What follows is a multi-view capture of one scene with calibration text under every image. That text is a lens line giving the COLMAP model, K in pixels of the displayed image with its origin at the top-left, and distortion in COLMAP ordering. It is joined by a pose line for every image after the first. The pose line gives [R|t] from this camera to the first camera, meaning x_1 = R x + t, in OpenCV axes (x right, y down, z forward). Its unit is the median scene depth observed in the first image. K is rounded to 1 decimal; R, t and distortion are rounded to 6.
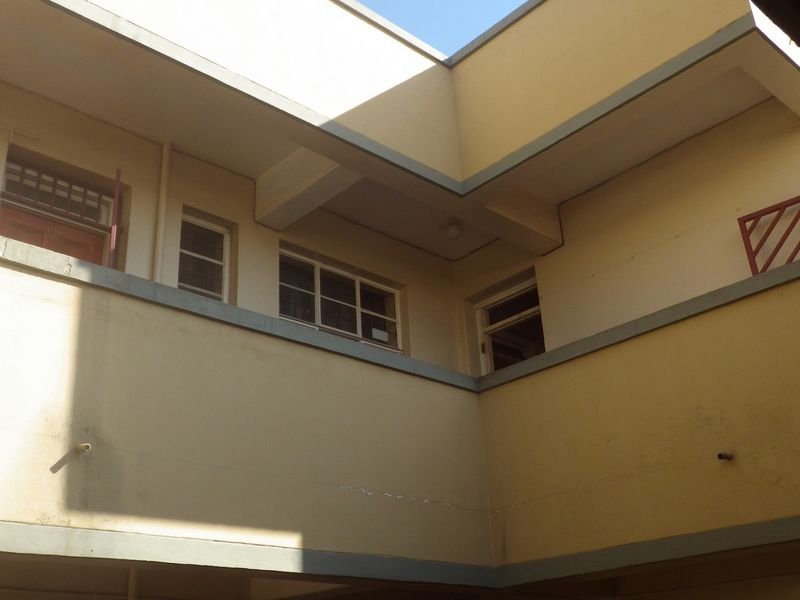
lens RADIAL K [[884.1, 0, 400.0], [0, 884.1, 300.0], [0, 0, 1]] dist [0.000825, -0.022927]
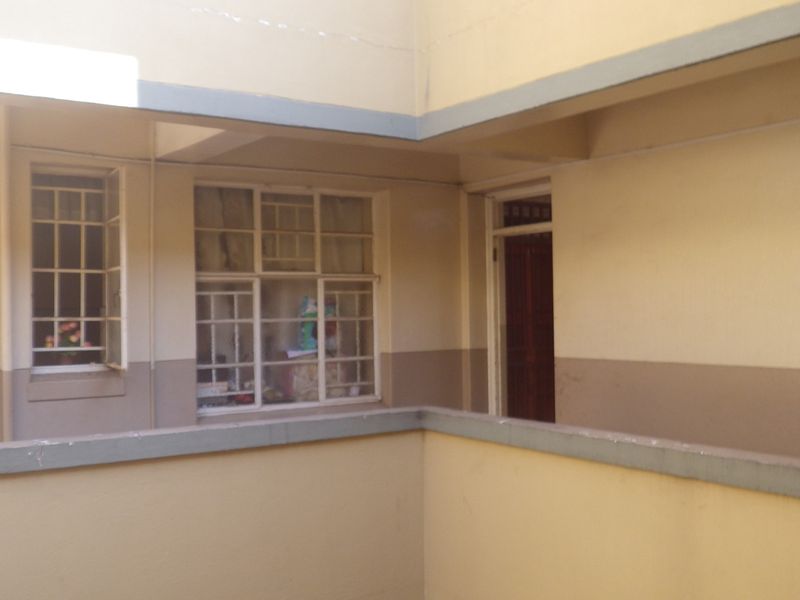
lens RADIAL K [[884.1, 0, 400.0], [0, 884.1, 300.0], [0, 0, 1]] dist [0.000825, -0.022927]
pose [[0.987417, 0.030166, -0.155233, 0.232715], [0.037422, 0.909183, 0.414712, 0.113374], [0.153646, -0.415302, 0.896614, 0.170473]]
